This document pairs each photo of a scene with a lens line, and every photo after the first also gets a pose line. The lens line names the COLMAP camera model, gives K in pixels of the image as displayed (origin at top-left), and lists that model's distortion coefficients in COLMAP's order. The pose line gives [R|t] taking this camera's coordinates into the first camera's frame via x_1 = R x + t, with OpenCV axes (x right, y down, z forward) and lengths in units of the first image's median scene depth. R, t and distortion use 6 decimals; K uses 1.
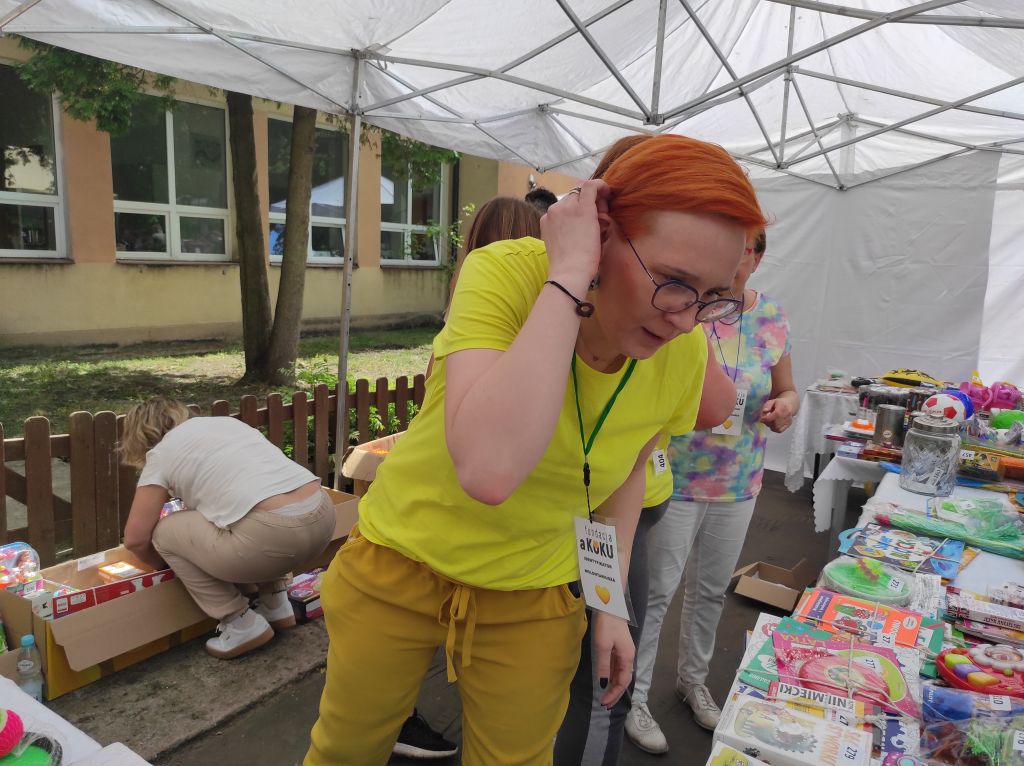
lens RADIAL K [[756.1, 0, 508.5], [0, 756.1, 386.7], [0, 0, 1]] dist [0.038018, -0.025602]
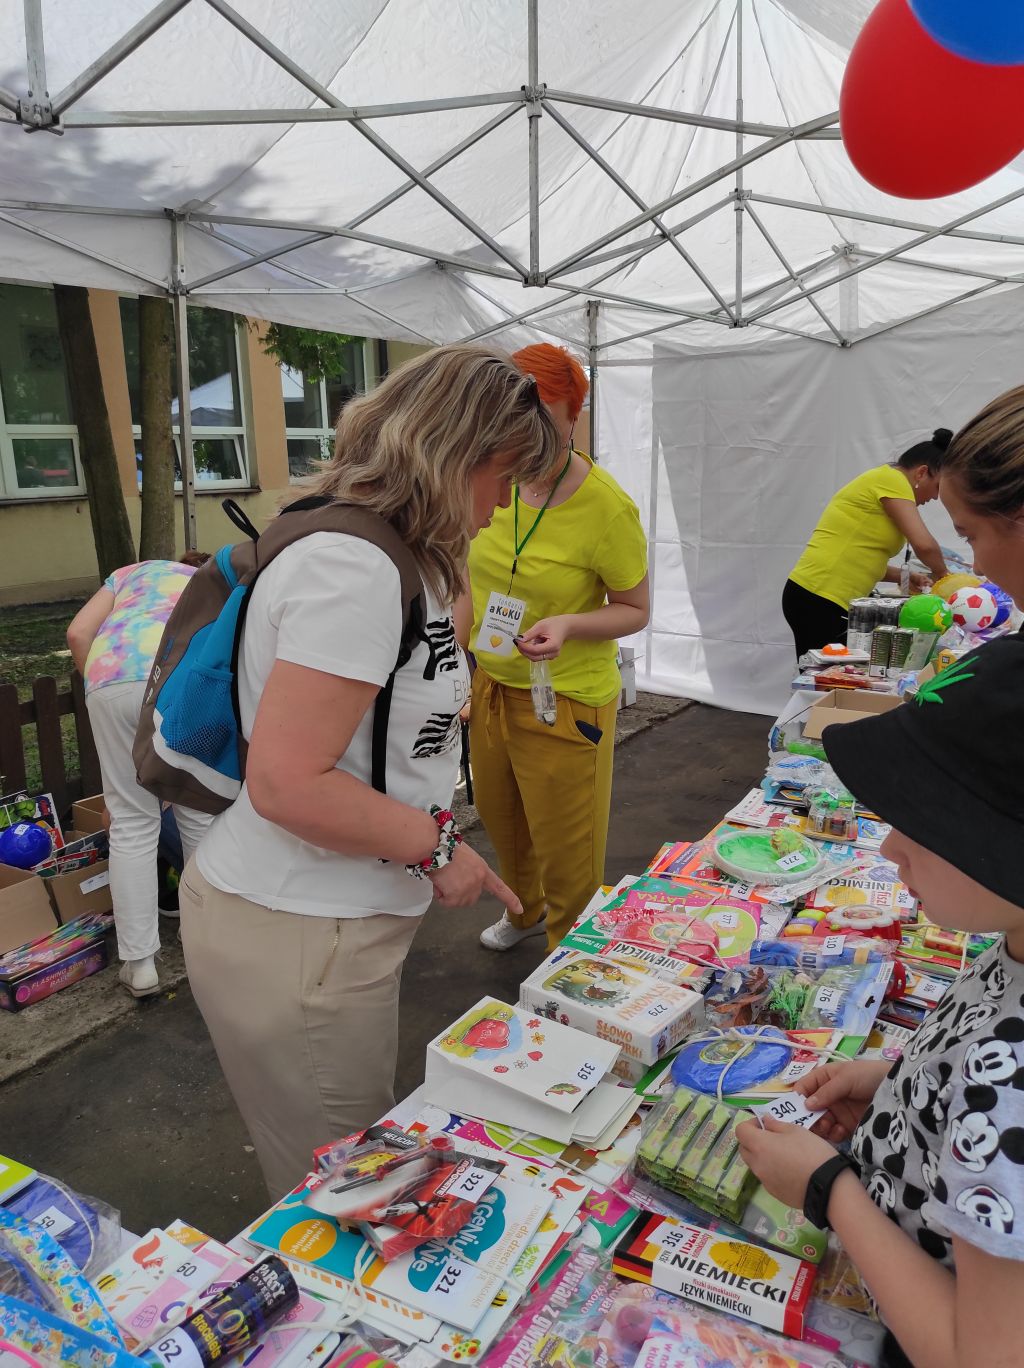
lens RADIAL K [[1010.2, 0, 508.6], [0, 1010.2, 693.4], [0, 0, 1]] dist [0.038018, -0.025602]
pose [[0.997383, -0.072078, 0.005614, 0.068988], [0.071645, 0.995813, 0.056776, 0.007301], [-0.009683, -0.056225, 0.998371, -0.040459]]
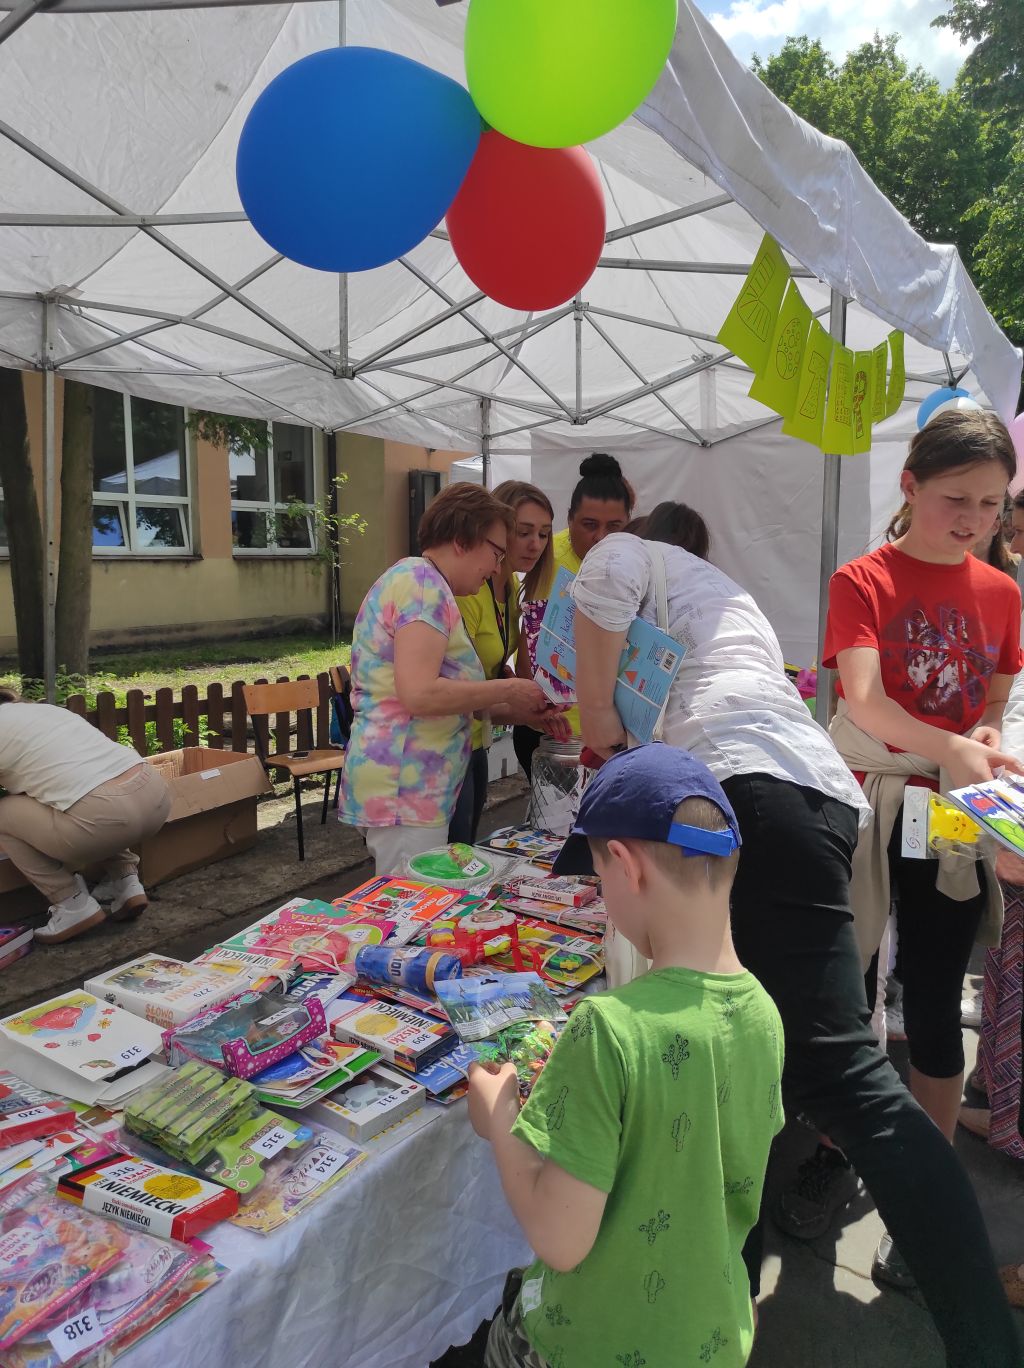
lens RADIAL K [[1010.2, 0, 515.4], [0, 1010.2, 695.9], [0, 0, 1]] dist [0.038018, -0.025602]
pose [[0.998718, -0.033526, 0.037916, 0.181874], [0.034230, 0.999250, -0.018082, 0.025278], [-0.037281, 0.019357, 0.999117, -0.086921]]
